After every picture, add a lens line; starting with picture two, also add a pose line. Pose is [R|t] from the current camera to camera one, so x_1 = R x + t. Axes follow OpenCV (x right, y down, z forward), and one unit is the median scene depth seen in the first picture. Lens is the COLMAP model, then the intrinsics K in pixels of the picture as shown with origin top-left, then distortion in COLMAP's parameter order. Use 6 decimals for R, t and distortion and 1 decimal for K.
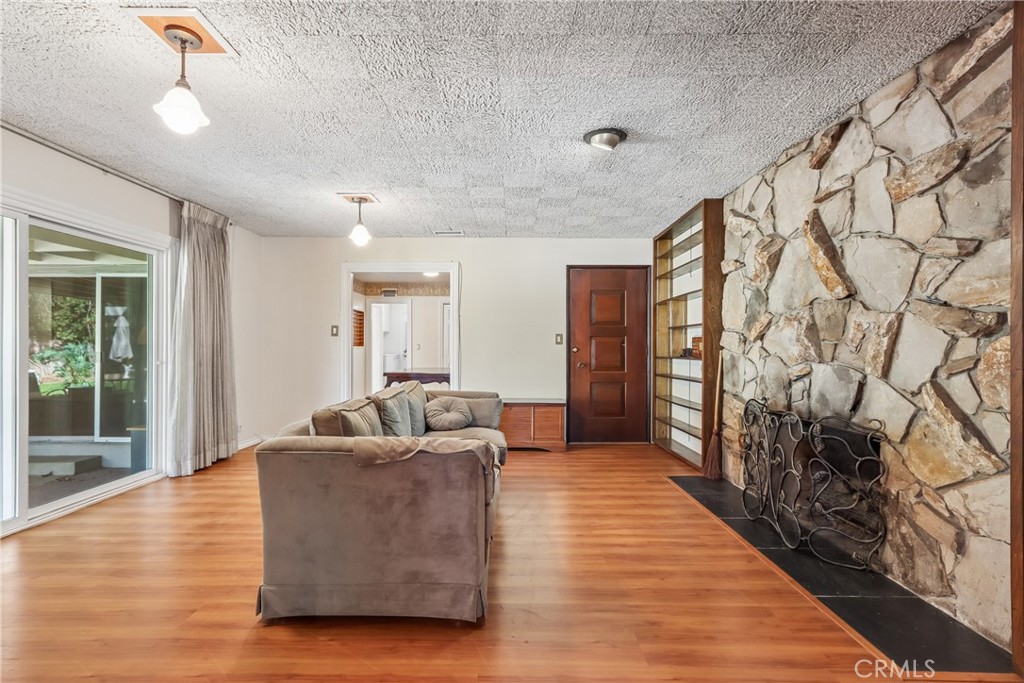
lens RADIAL K [[468.7, 0, 508.1], [0, 468.7, 348.0], [0, 0, 1]] dist [-0.001047, 0.004708]
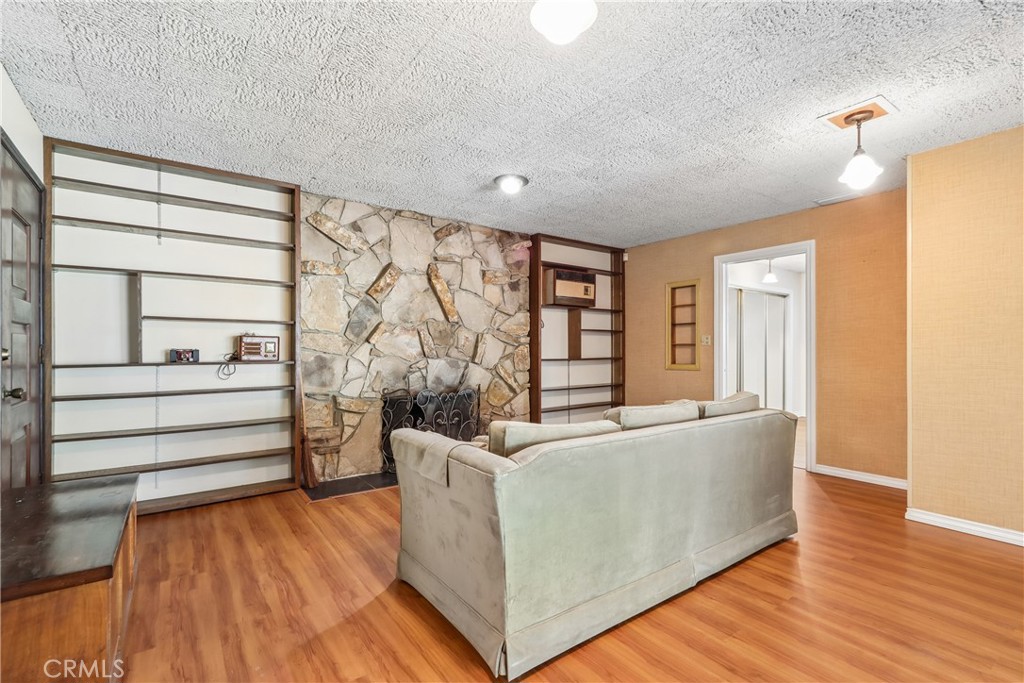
lens RADIAL K [[468.7, 0, 508.1], [0, 468.7, 348.0], [0, 0, 1]] dist [-0.001047, 0.004708]
pose [[-0.591386, -0.000424, 0.806388, -0.885071], [-0.002272, 0.999997, -0.001140, -0.004600], [-0.806385, -0.002507, -0.591385, 1.944246]]
